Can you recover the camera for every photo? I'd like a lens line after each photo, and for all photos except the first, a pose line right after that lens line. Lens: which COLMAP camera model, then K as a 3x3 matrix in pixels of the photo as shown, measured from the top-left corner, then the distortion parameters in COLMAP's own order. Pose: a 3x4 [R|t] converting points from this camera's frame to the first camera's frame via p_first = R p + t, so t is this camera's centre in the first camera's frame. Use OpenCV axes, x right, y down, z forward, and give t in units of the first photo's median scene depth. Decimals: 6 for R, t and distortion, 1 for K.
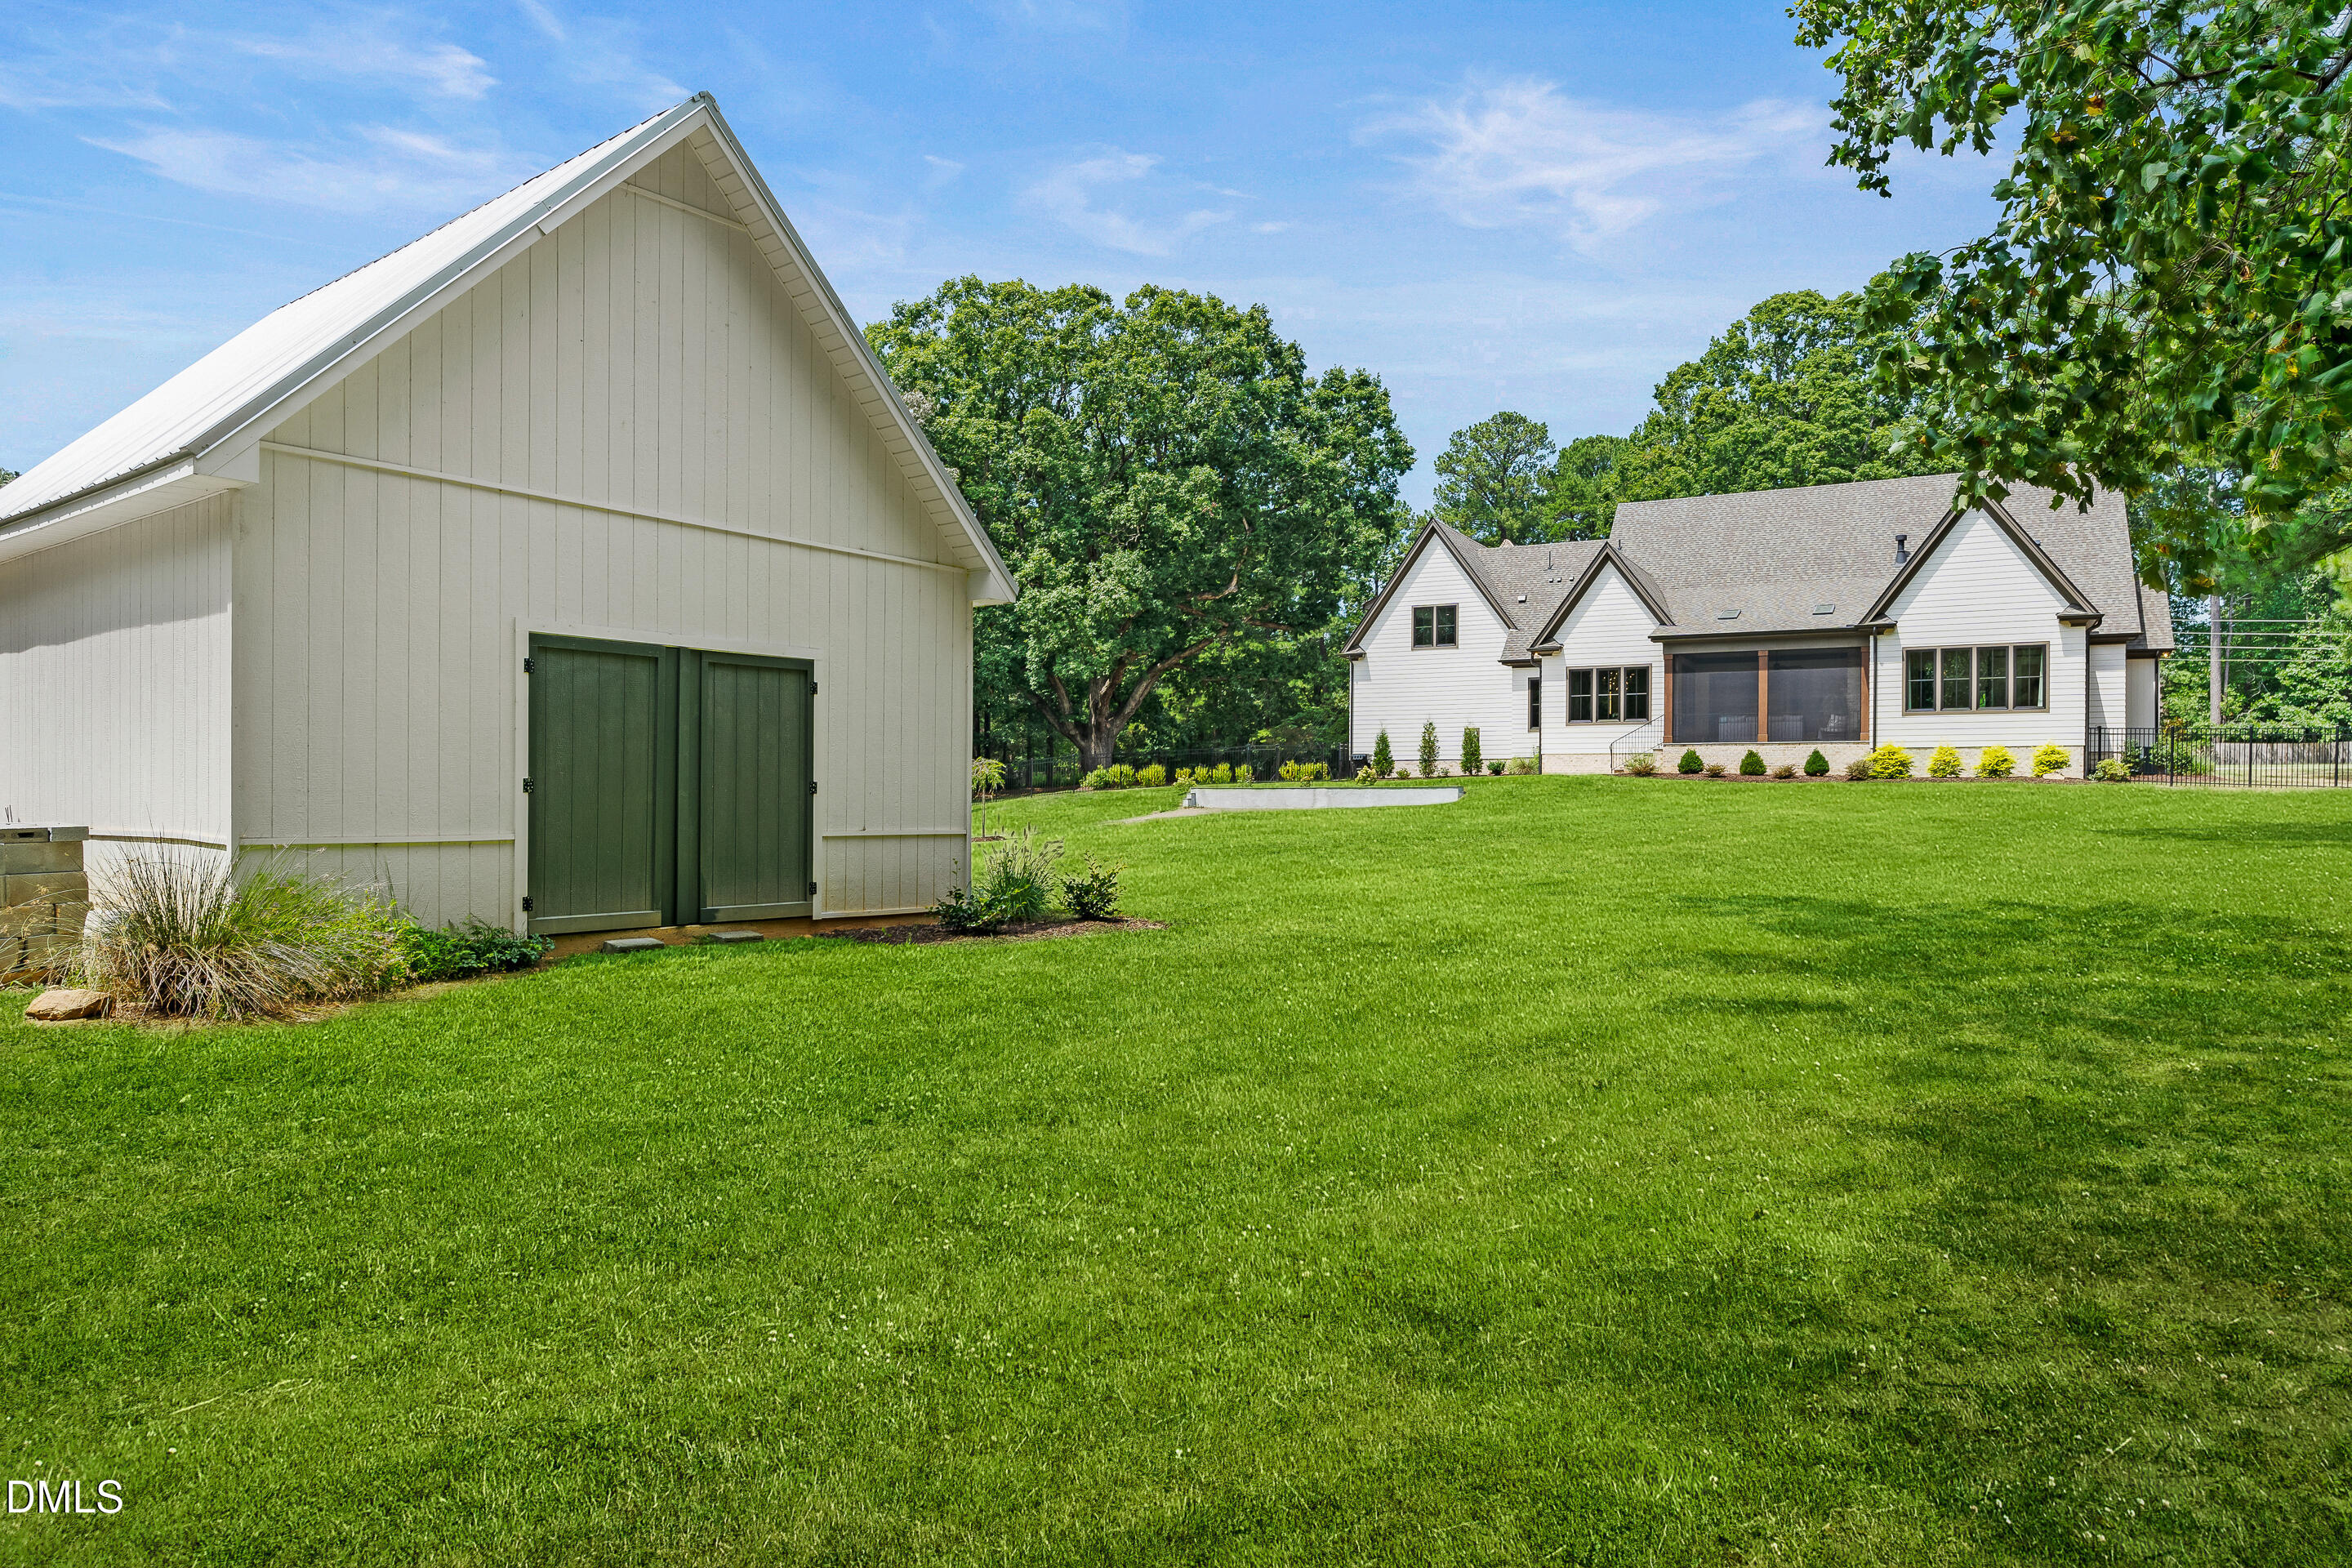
lens RADIAL K [[1442.6, 0, 1176.0], [0, 1442.6, 784.0], [0, 0, 1]] dist [0.000653, 0.000125]
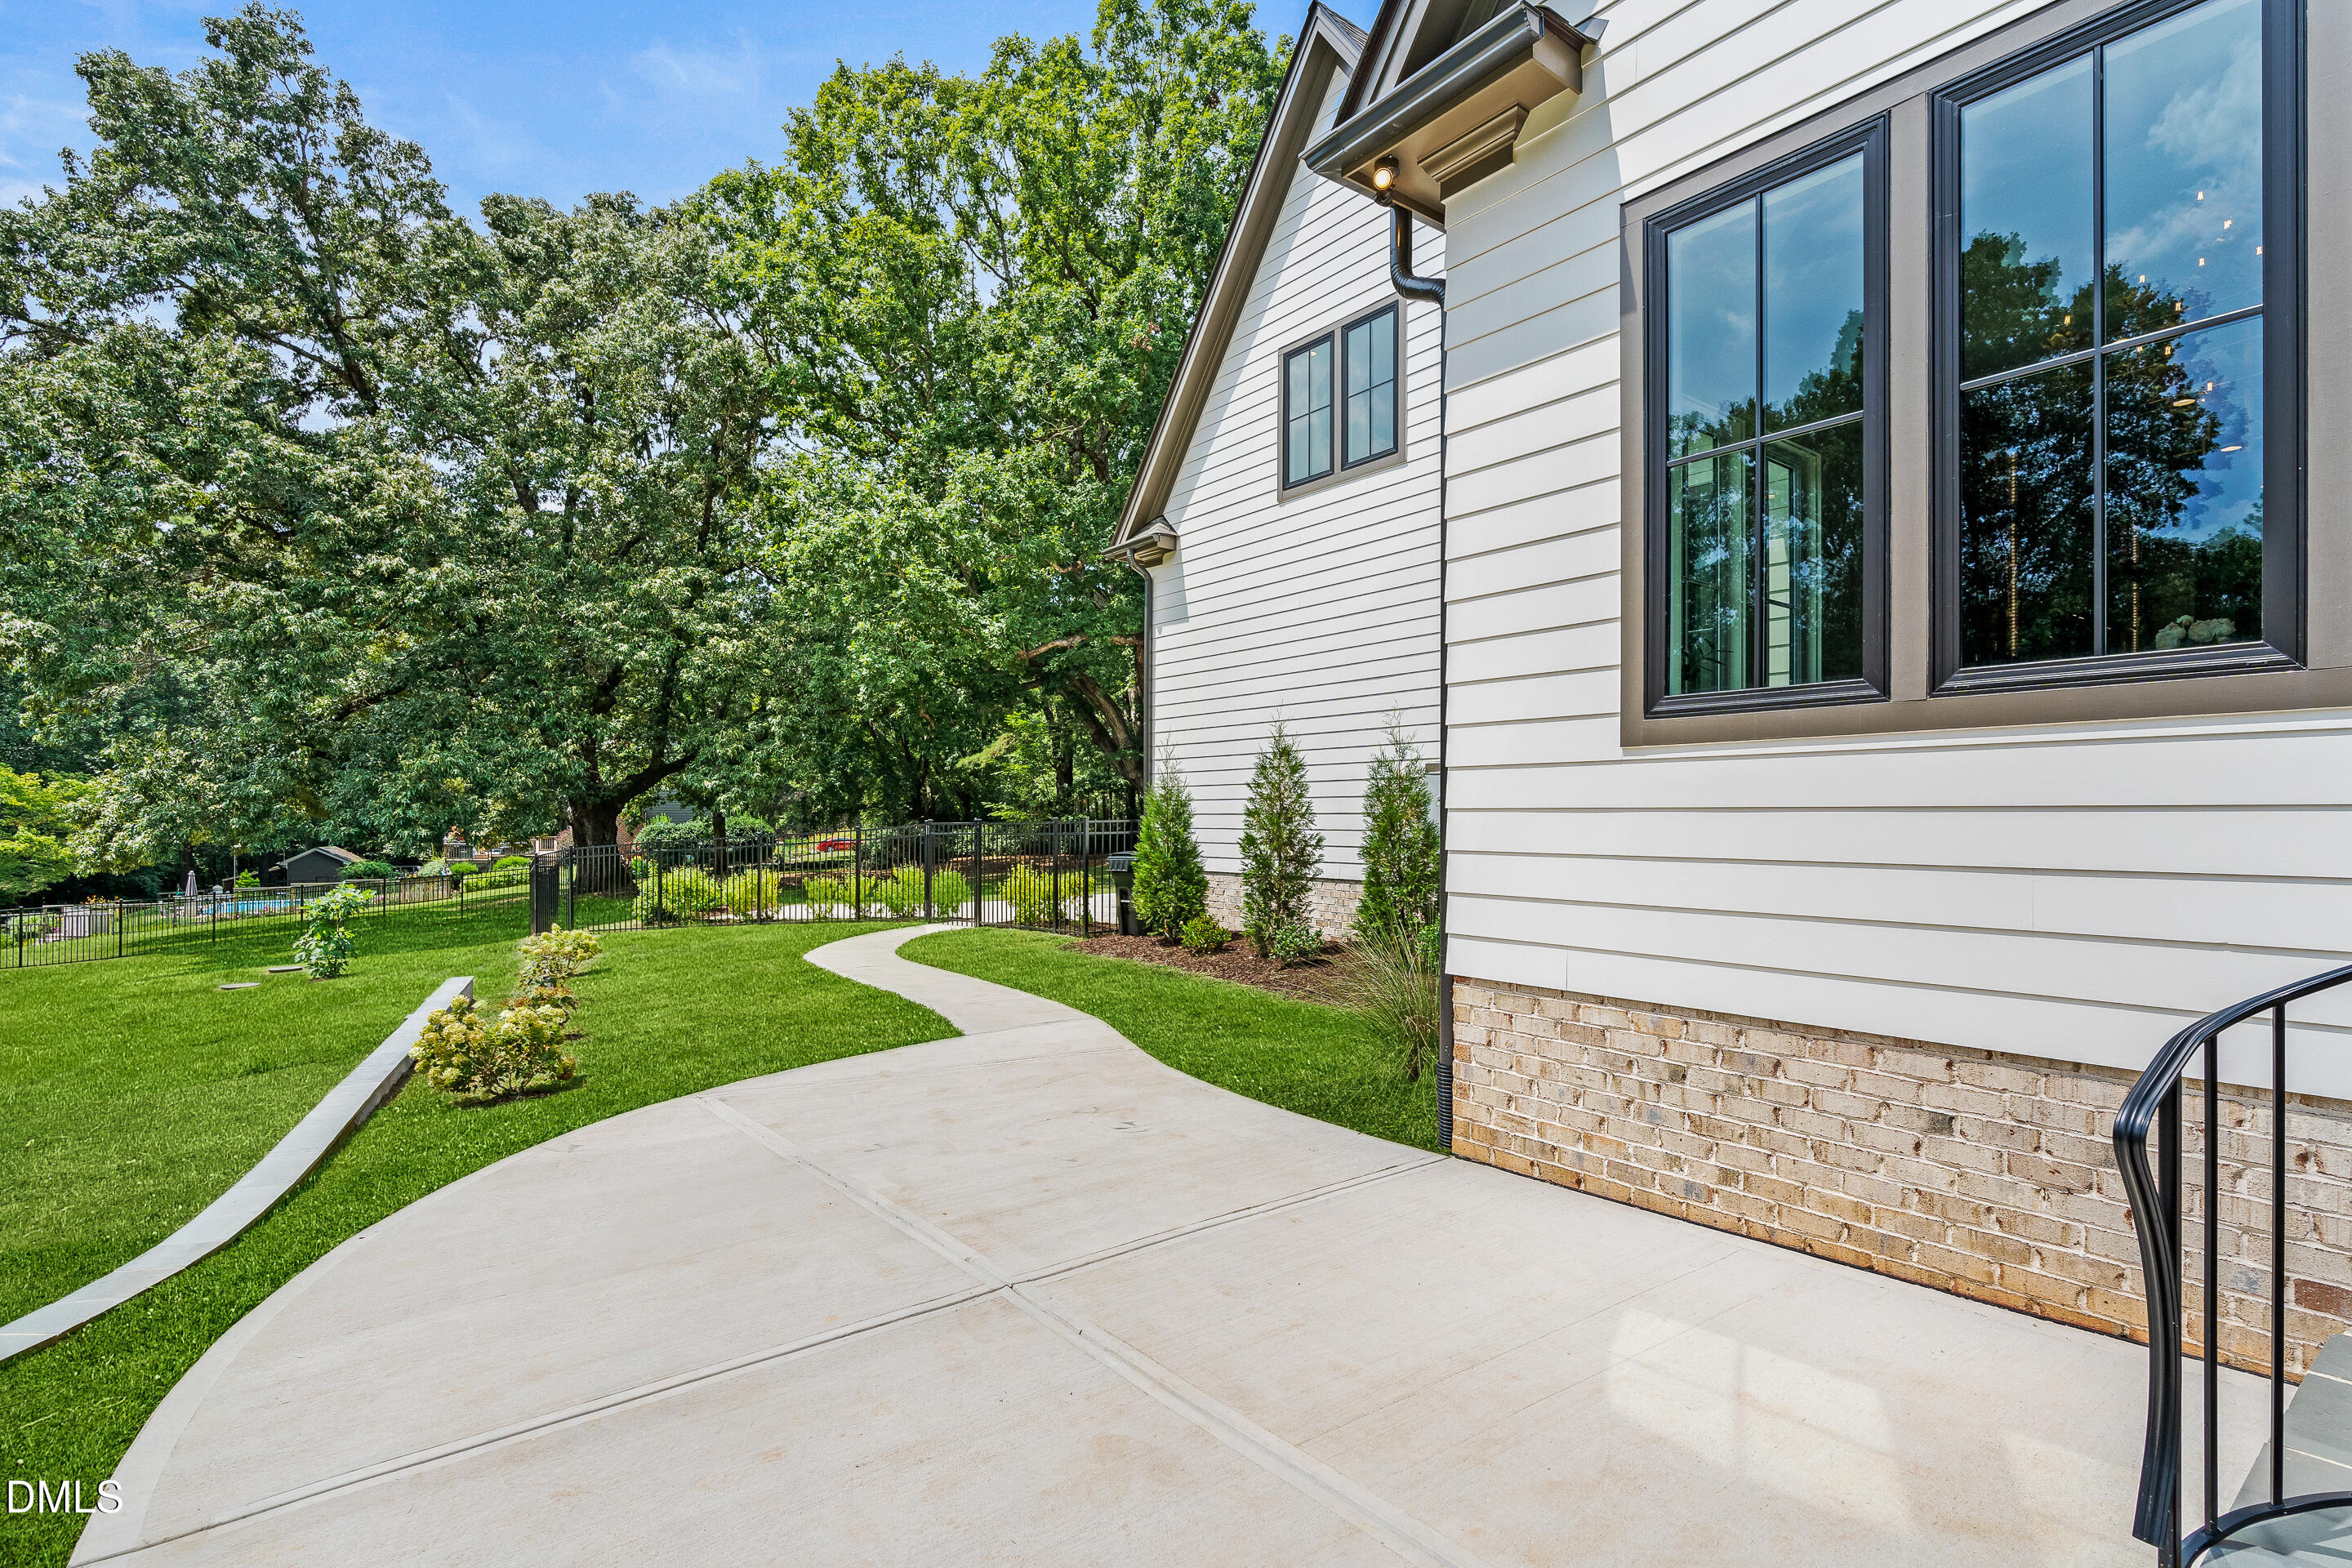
lens RADIAL K [[1121.0, 0, 1187.3], [0, 1121.0, 815.6], [0, 0, 1]] dist [-0.002229, -0.000194]
pose [[0.917464, -0.003256, -0.397805, 0.278643], [0.007010, 0.999944, 0.007982, -0.036145], [0.397757, -0.010112, 0.917435, 0.916880]]
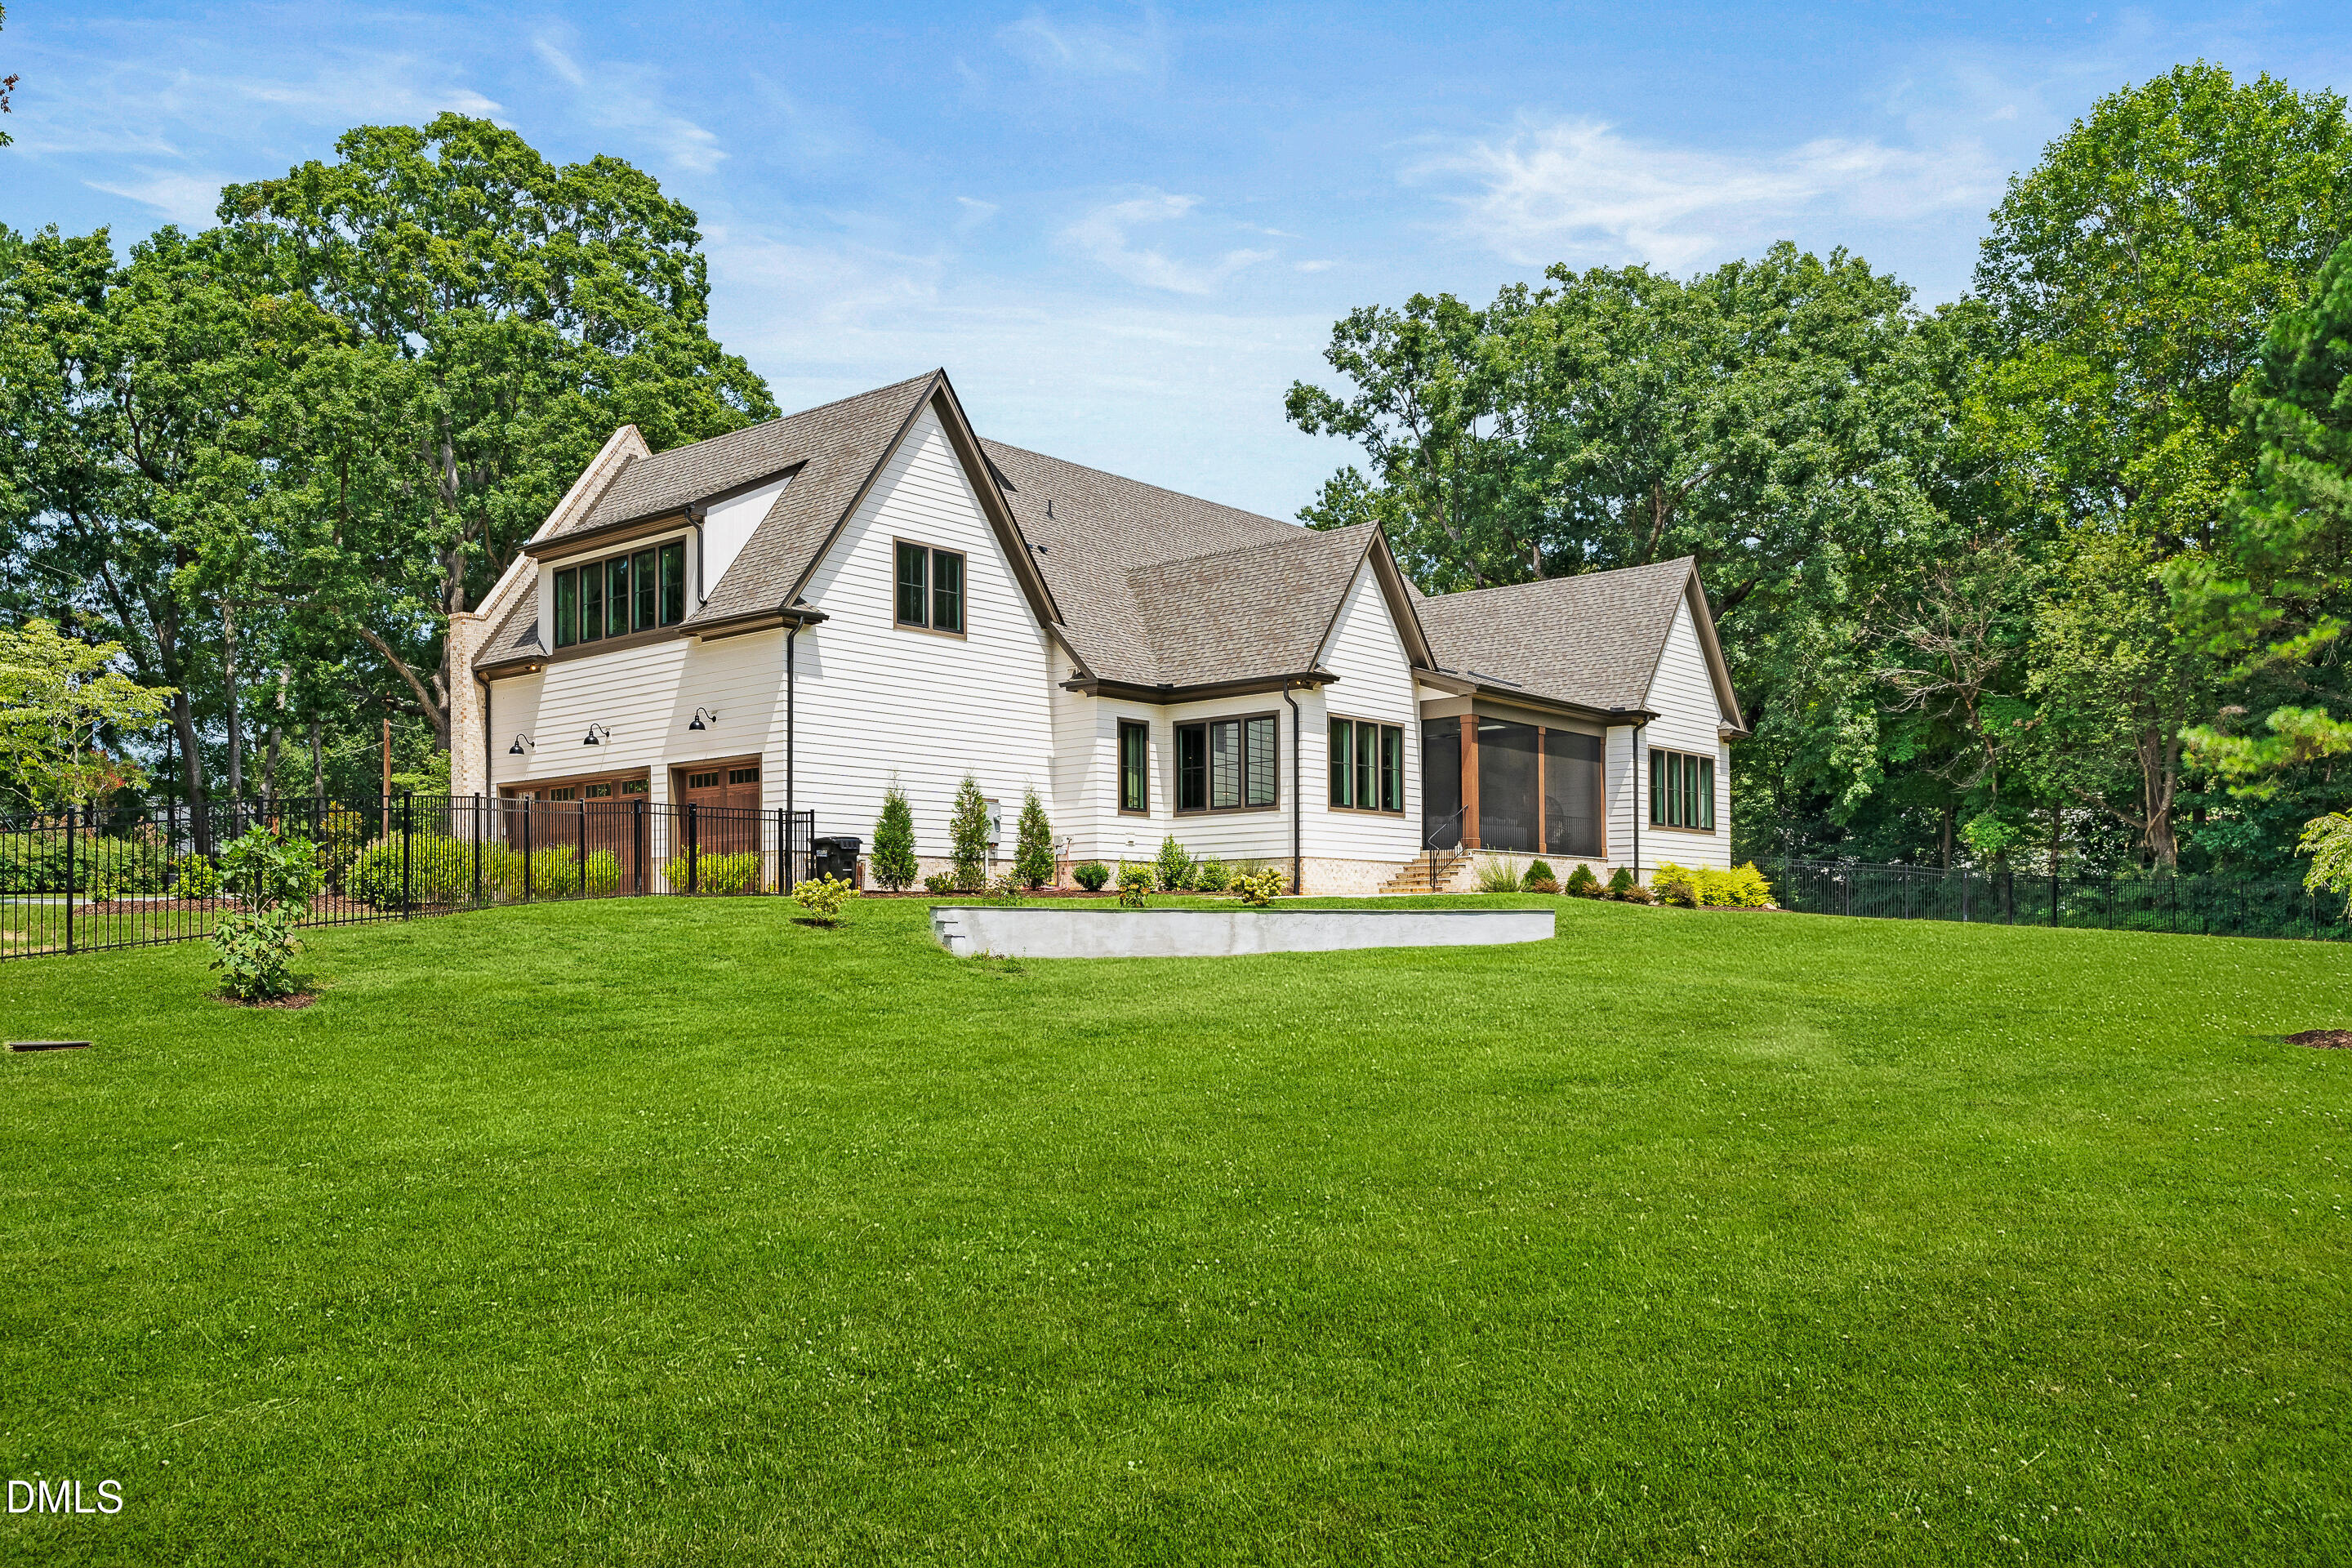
lens RADIAL K [[1851.0, 0, 1172.0], [0, 1851.0, 885.2], [0, 0, 1]] dist [0.035493, -0.001268]
pose [[0.207049, 0.023343, 0.978052, -0.494225], [-0.005670, 0.999727, -0.022660, 0.008029], [-0.978314, -0.000854, 0.207125, 0.913671]]
